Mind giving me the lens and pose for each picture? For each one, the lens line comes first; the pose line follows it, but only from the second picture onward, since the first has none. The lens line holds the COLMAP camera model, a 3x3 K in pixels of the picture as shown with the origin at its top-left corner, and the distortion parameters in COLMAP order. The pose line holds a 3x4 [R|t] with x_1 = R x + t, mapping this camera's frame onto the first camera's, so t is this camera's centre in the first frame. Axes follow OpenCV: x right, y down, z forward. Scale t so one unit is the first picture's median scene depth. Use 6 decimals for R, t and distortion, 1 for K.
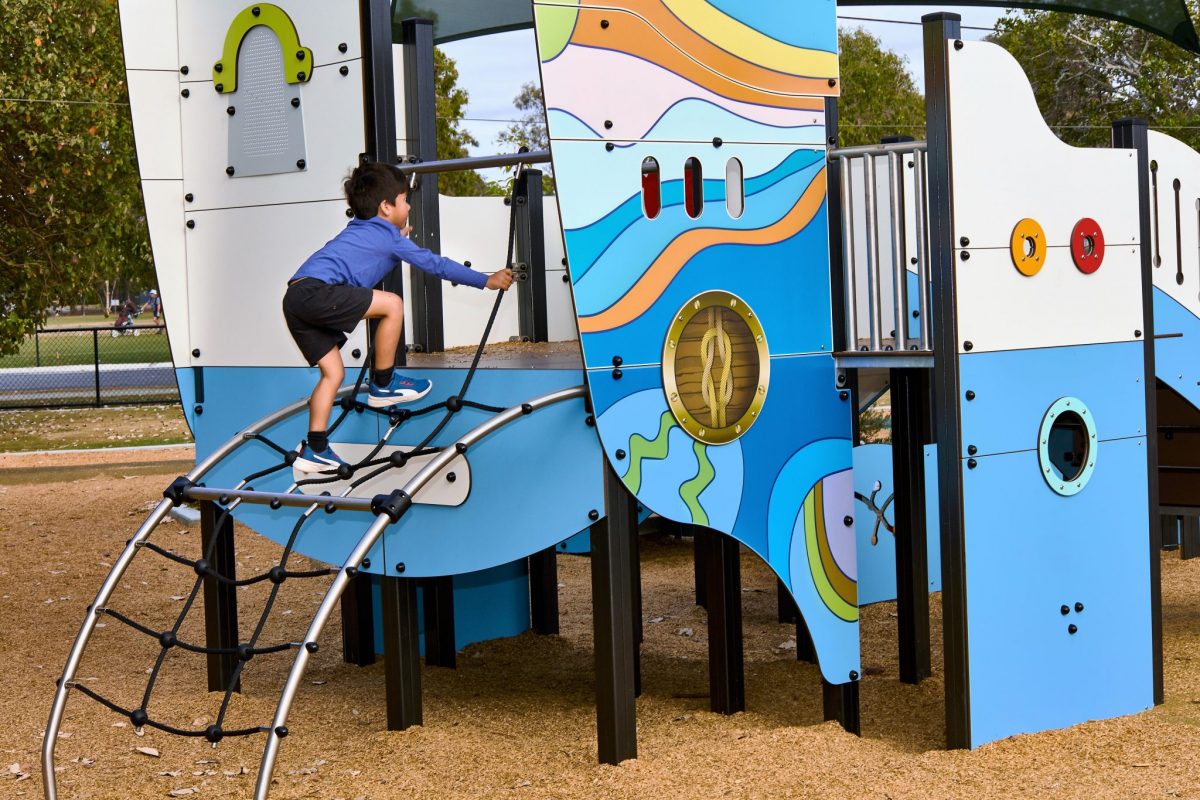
lens RADIAL K [[2338.1, 0, 600.0], [0, 2338.1, 400.0], [0, 0, 1]] dist [0.212130, -2.866730]
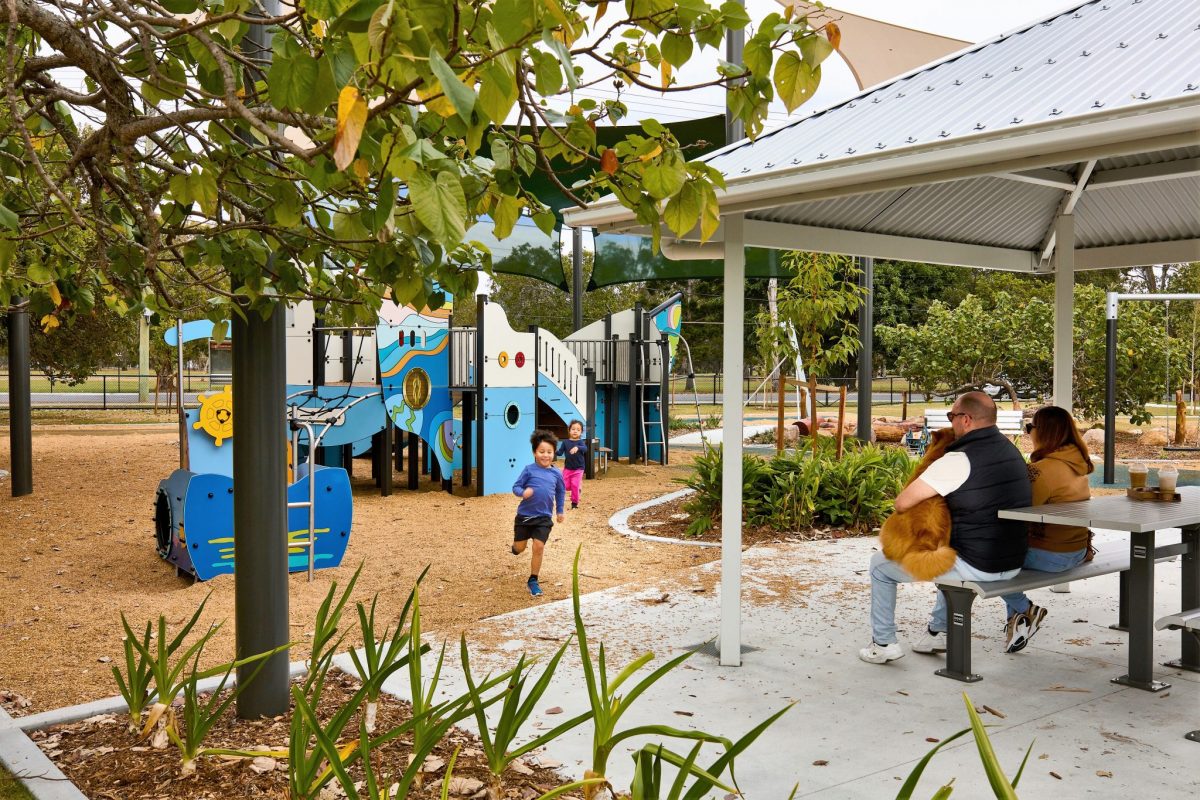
lens RADIAL K [[1109.3, 0, 600.0], [0, 1109.3, 400.0], [0, 0, 1]] dist [-0.009232, 0.008852]
pose [[0.967199, 0.036022, 0.251454, -0.099894], [-0.029944, 0.999161, -0.027956, 0.040123], [-0.252250, 0.019509, 0.967466, -0.678946]]
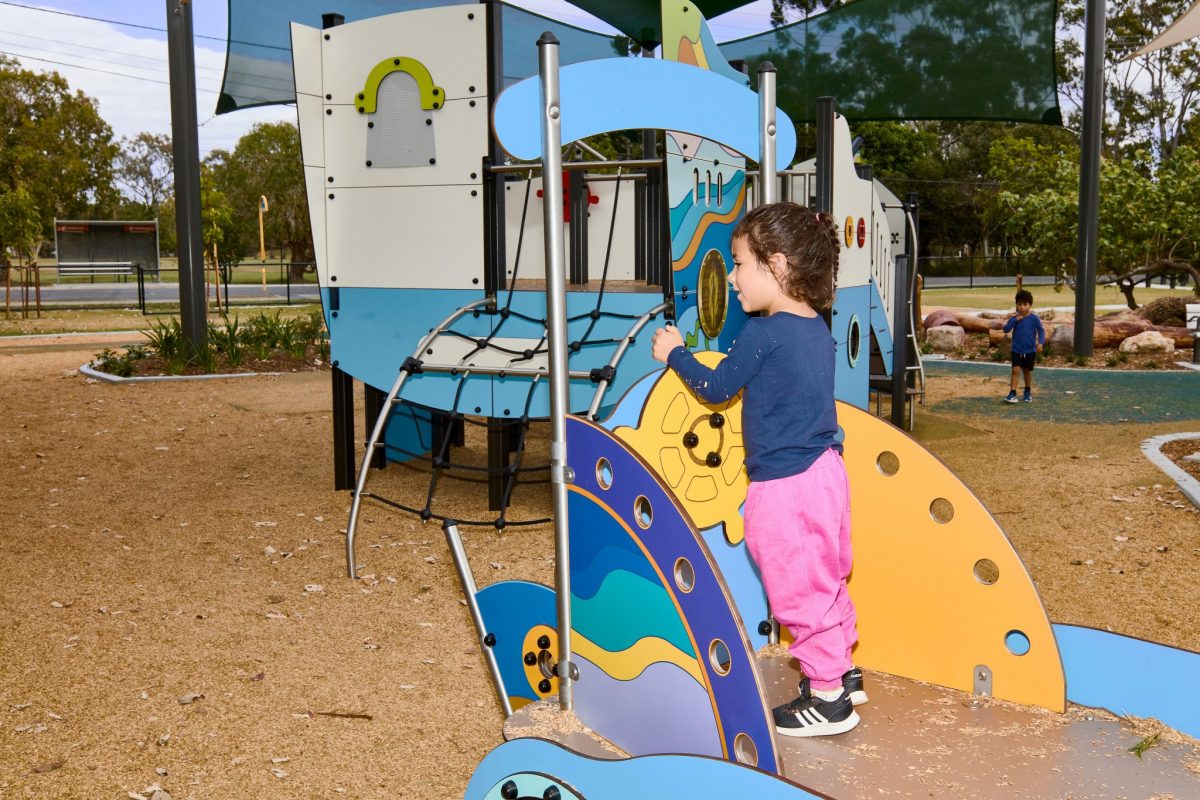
lens RADIAL K [[1109.3, 0, 600.0], [0, 1109.3, 400.0], [0, 0, 1]] dist [-0.009232, 0.008852]
pose [[0.922950, -0.016170, 0.384580, -0.323687], [-0.013235, 0.997193, 0.073691, 0.004733], [-0.384692, -0.073103, 0.920146, 0.255160]]
